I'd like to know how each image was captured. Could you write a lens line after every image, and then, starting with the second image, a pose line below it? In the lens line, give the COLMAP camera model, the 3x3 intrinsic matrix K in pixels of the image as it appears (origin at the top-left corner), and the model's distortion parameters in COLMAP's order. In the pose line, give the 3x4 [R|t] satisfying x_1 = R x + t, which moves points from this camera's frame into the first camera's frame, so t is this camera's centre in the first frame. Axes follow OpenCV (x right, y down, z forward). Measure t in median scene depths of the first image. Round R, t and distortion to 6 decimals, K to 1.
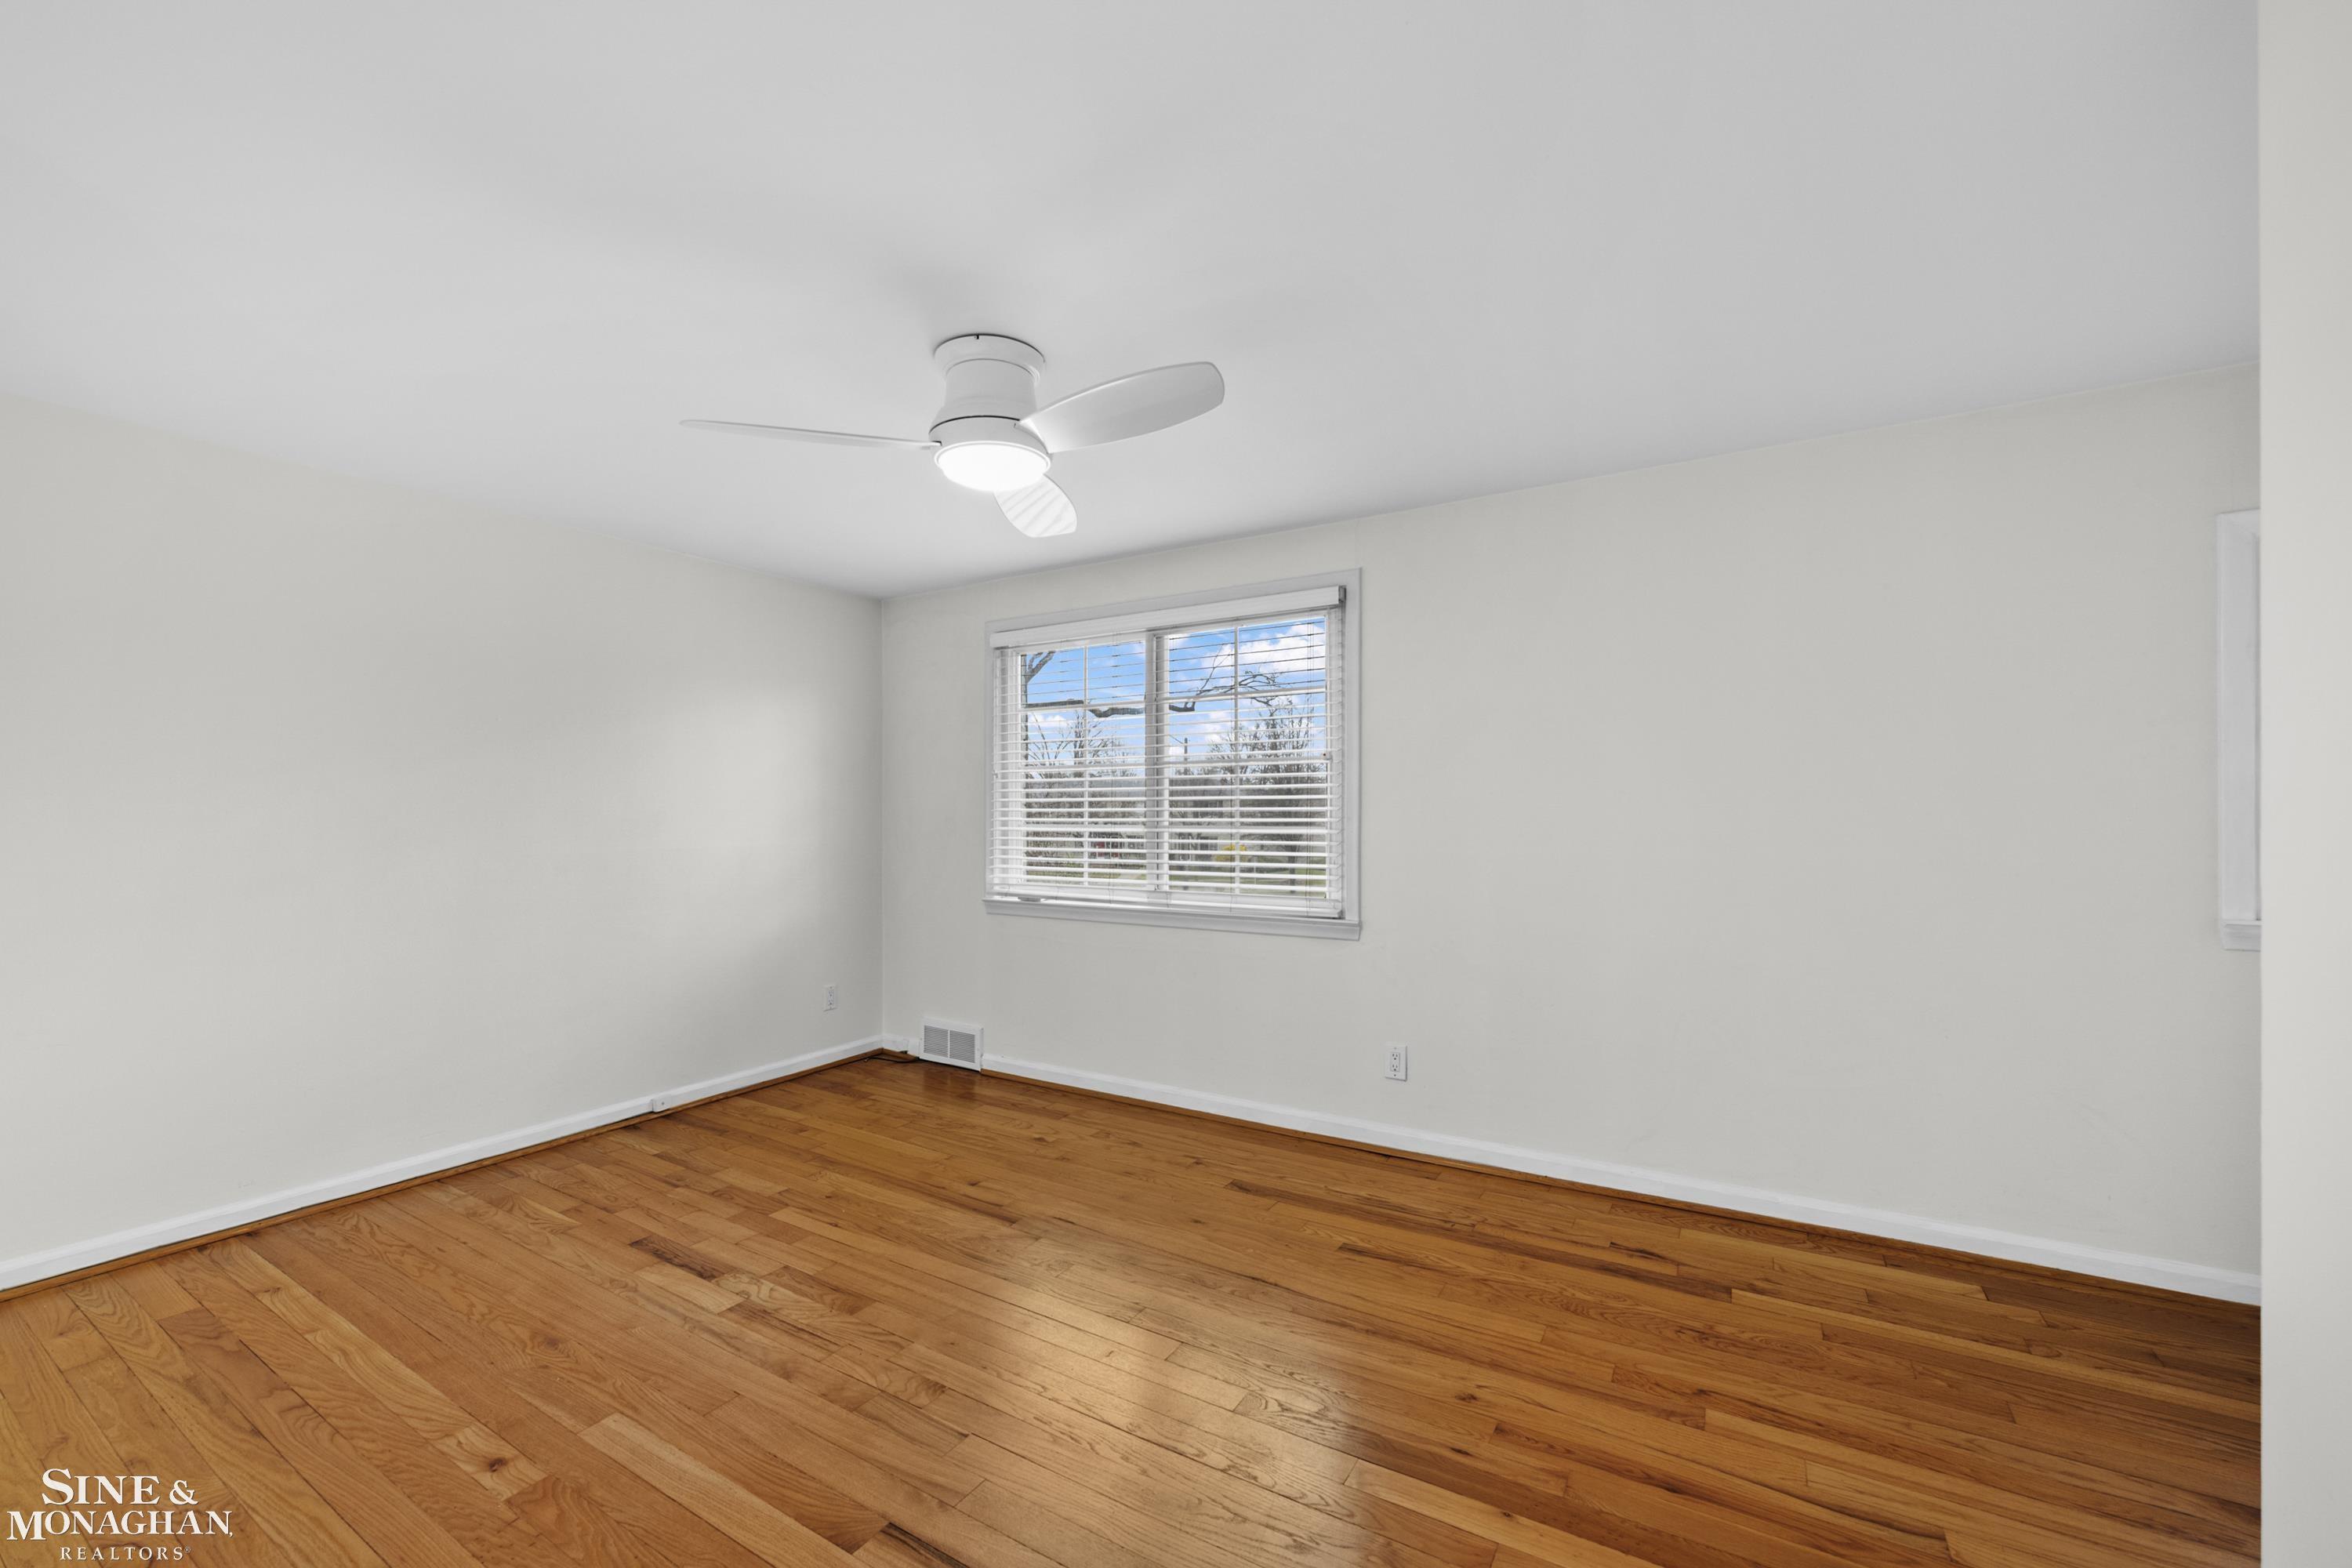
lens RADIAL K [[950.4, 0, 1173.5], [0, 950.4, 794.5], [0, 0, 1]] dist [-0.000699, 0.000003]
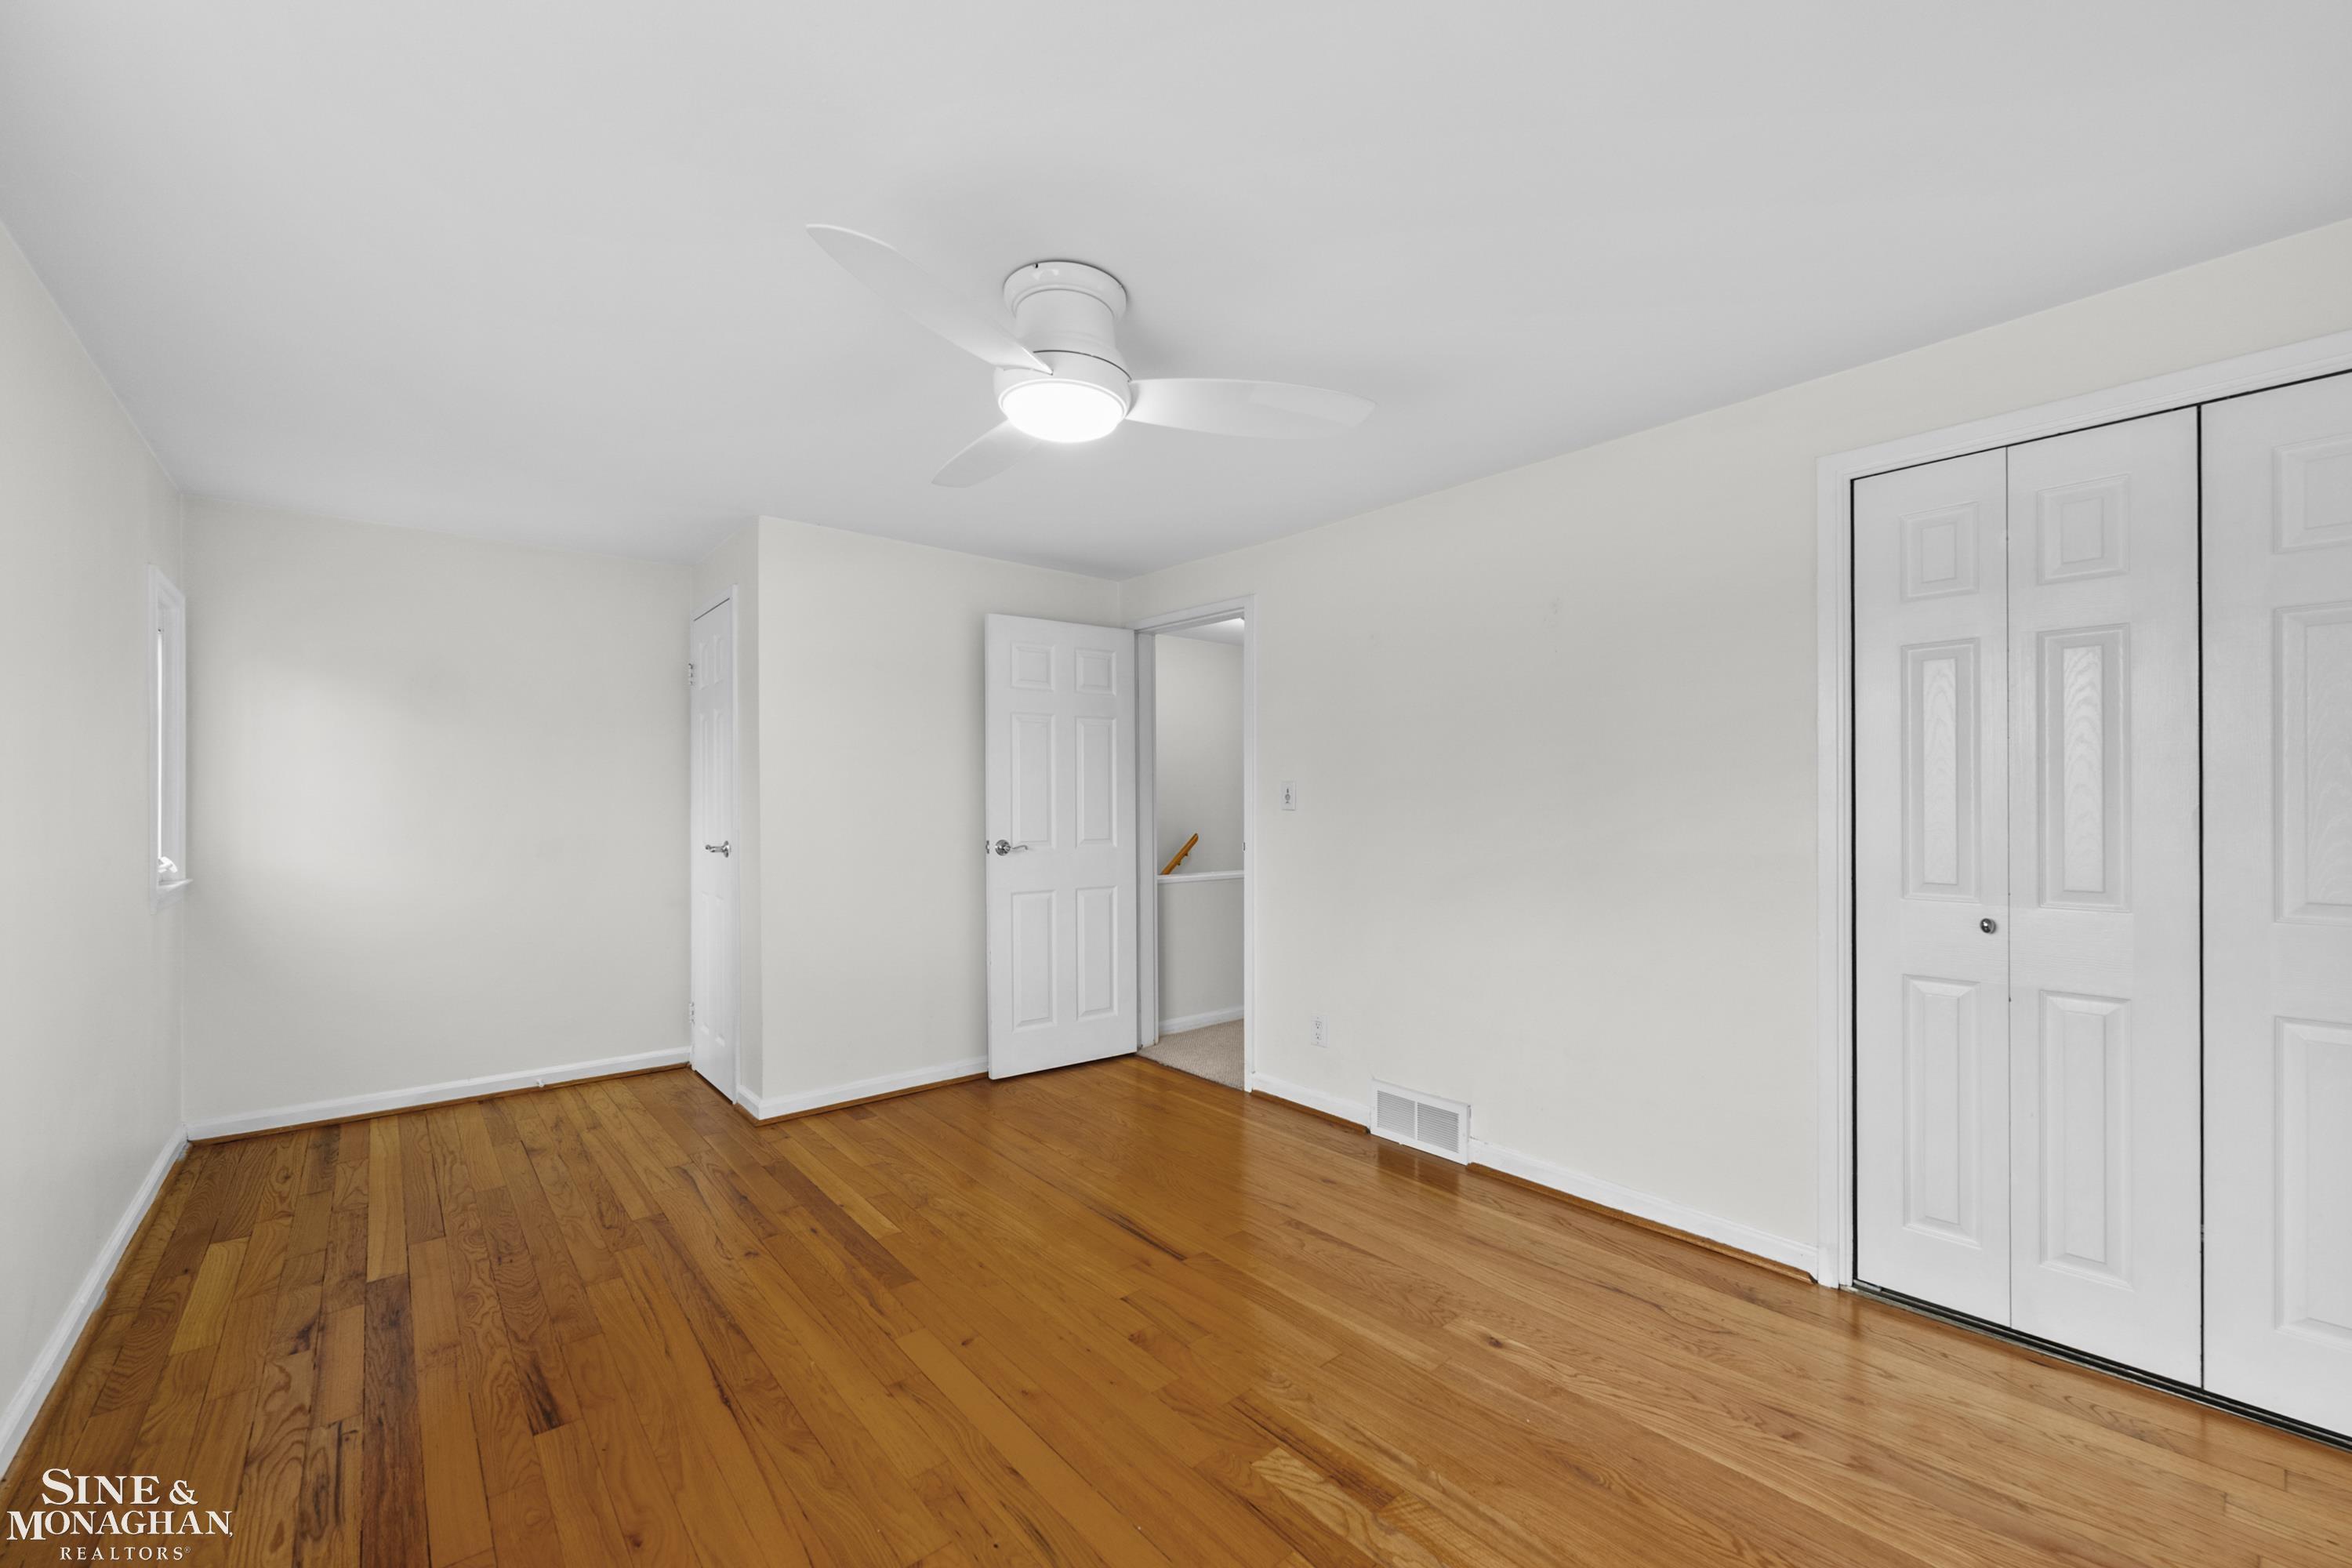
lens RADIAL K [[950.4, 0, 1176.3], [0, 950.4, 798.2], [0, 0, 1]] dist [-0.000699, 0.000003]
pose [[-0.950134, 0.003926, 0.311819, -0.571724], [-0.000547, 0.999898, -0.014256, 0.031191], [-0.311843, -0.013716, -0.950035, 1.832616]]
